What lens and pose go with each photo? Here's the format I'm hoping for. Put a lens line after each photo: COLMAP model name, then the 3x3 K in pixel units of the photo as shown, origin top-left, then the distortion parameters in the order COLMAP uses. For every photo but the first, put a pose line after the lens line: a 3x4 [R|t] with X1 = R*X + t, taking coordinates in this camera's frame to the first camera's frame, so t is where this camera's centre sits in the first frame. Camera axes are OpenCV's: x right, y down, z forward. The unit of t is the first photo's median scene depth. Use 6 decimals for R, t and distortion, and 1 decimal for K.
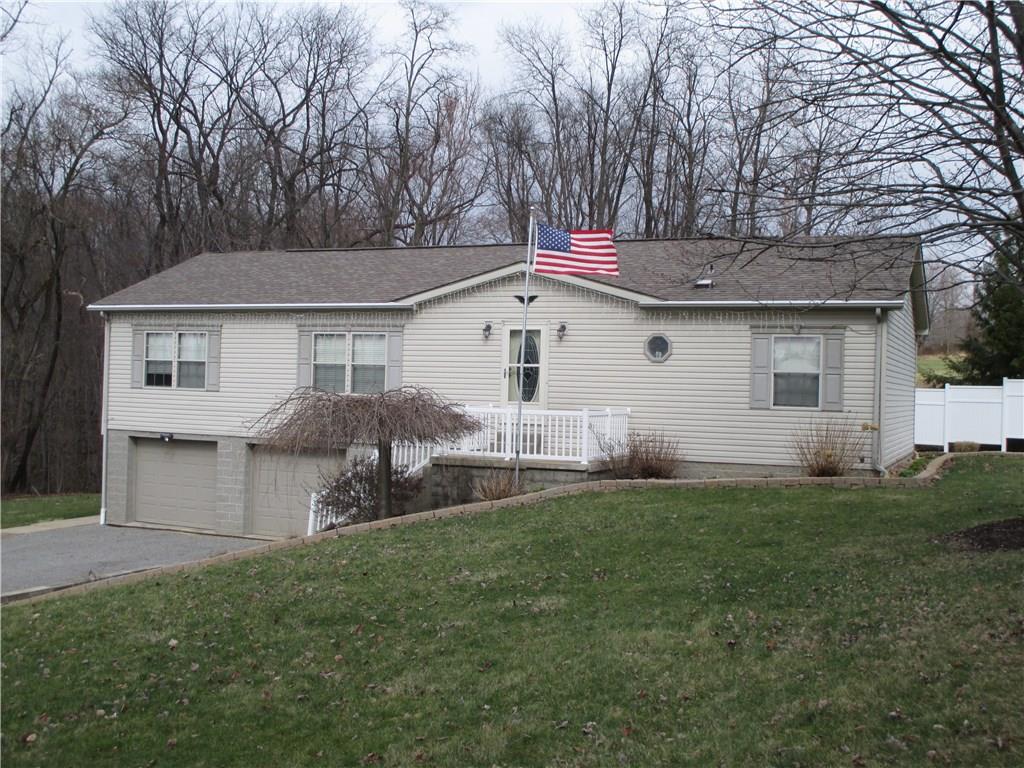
lens RADIAL K [[1134.5, 0, 512.0], [0, 1134.5, 384.0], [0, 0, 1]] dist [-0.136844, -0.003283]
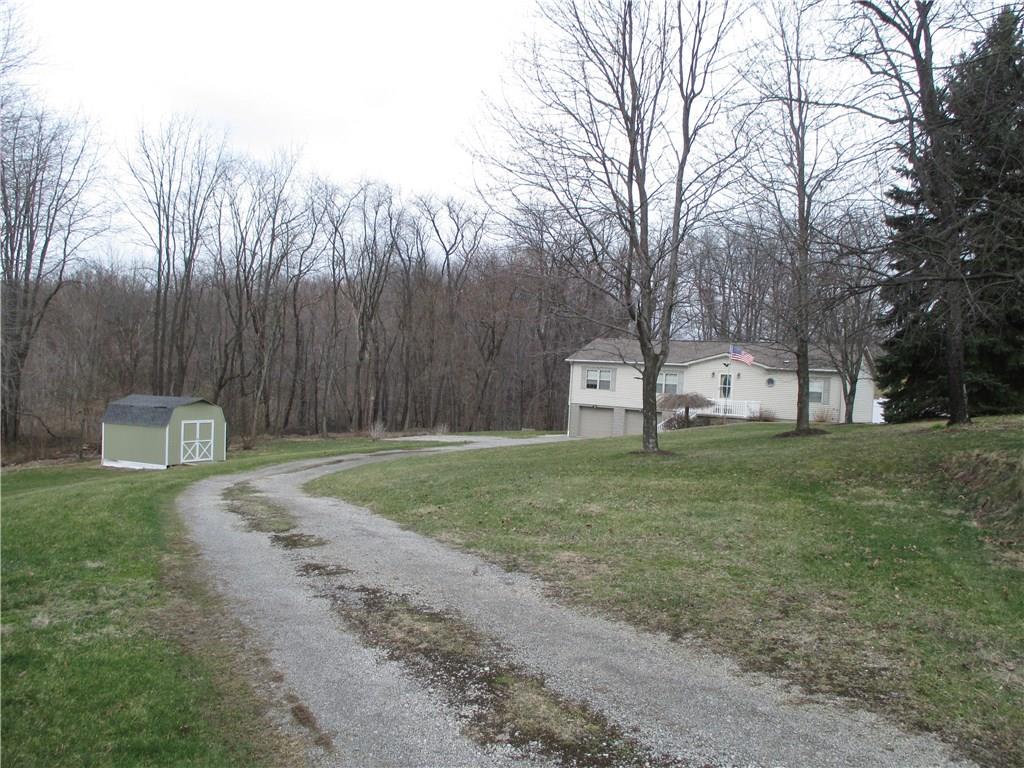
lens RADIAL K [[846.8, 0, 512.0], [0, 846.8, 384.0], [0, 0, 1]] dist [-0.009121, -0.007033]
pose [[0.979864, 0.028955, -0.197557, -0.100982], [-0.029154, 0.999573, 0.001903, -0.009409], [0.197527, 0.003895, 0.980290, -1.333928]]
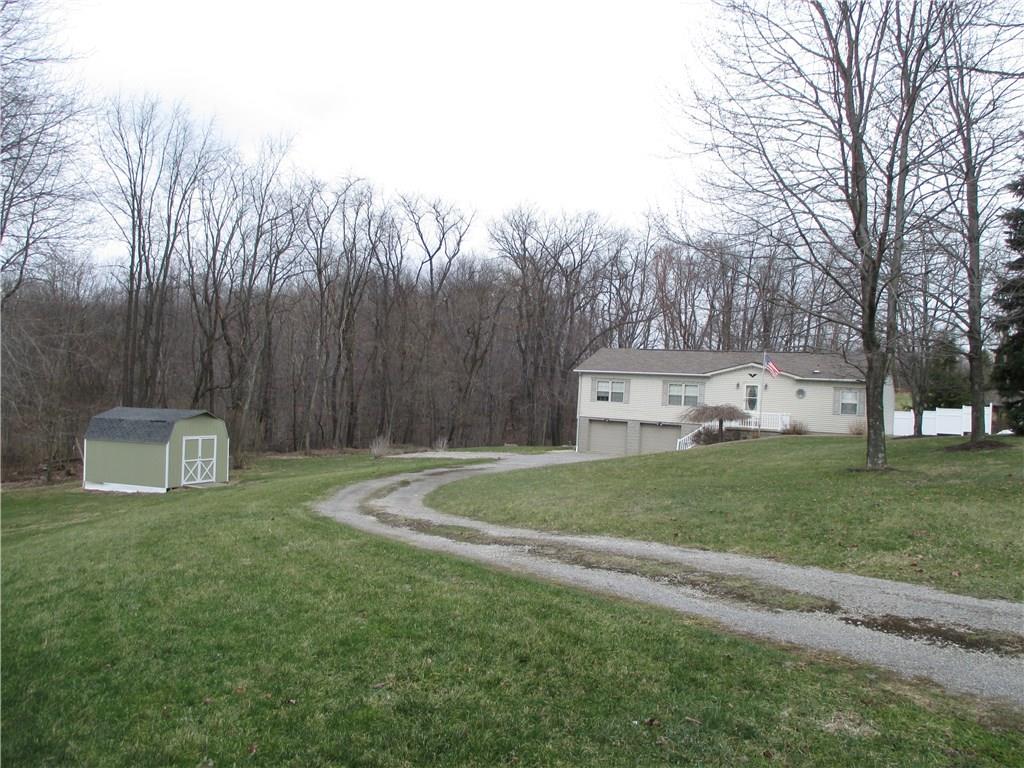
lens RADIAL K [[846.8, 0, 512.0], [0, 846.8, 384.0], [0, 0, 1]] dist [-0.009121, -0.007033]
pose [[0.994602, 0.026450, -0.100337, -0.378492], [-0.028525, 0.999407, -0.019299, 0.007675], [0.099767, 0.022057, 0.994766, -1.213232]]
